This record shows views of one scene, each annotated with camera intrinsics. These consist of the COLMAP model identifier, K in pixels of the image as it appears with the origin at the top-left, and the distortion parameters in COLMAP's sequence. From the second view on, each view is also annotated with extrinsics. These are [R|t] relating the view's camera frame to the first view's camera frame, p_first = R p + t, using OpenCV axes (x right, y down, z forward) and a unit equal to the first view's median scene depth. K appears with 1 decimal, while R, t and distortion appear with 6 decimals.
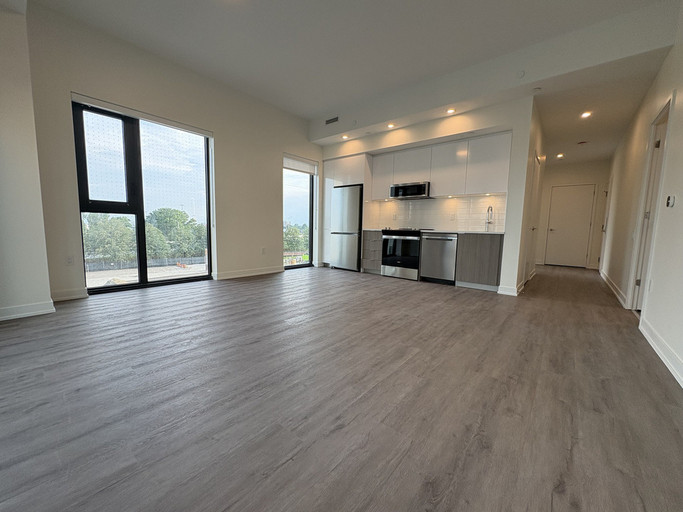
lens RADIAL K [[271.8, 0, 341.5], [0, 271.8, 256.0], [0, 0, 1]] dist [0.000763, 0.000190]
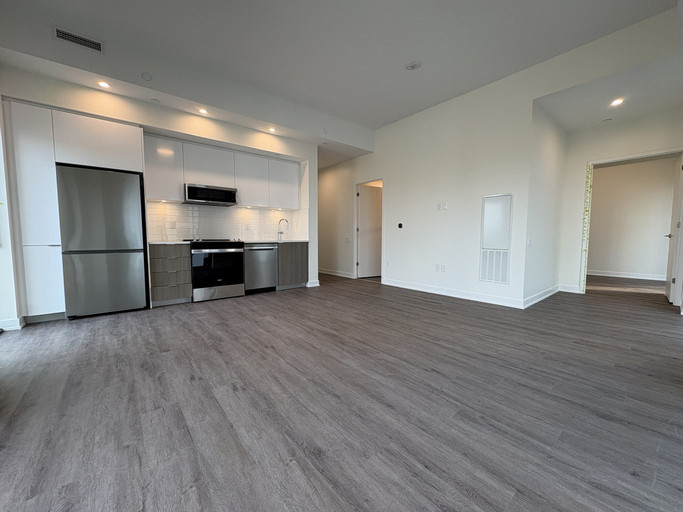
lens RADIAL K [[271.8, 0, 341.5], [0, 271.8, 256.0], [0, 0, 1]] dist [0.000763, 0.000190]
pose [[0.182818, -0.092940, 0.978744, -0.578090], [0.106232, 0.991561, 0.074314, -0.080425], [-0.977391, 0.090388, 0.191149, 0.513377]]
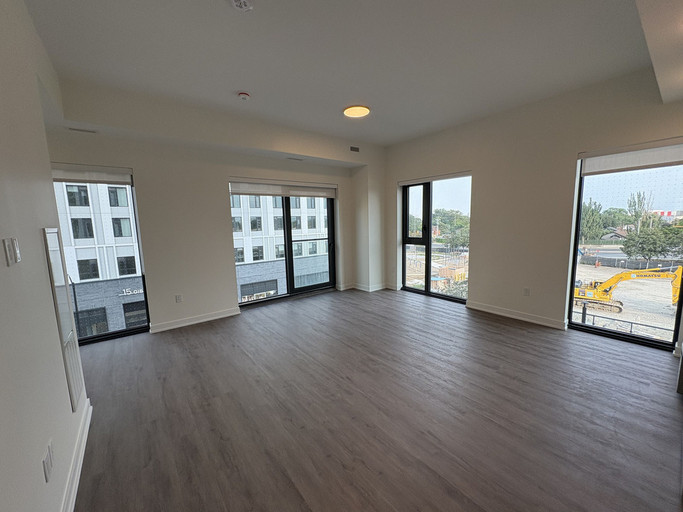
lens RADIAL K [[271.8, 0, 341.5], [0, 271.8, 256.0], [0, 0, 1]] dist [0.000763, 0.000190]
pose [[-0.206130, 0.105519, -0.972819, 0.655275], [-0.077668, 0.989268, 0.123760, -0.200097], [0.975437, 0.101068, -0.195722, 0.693227]]
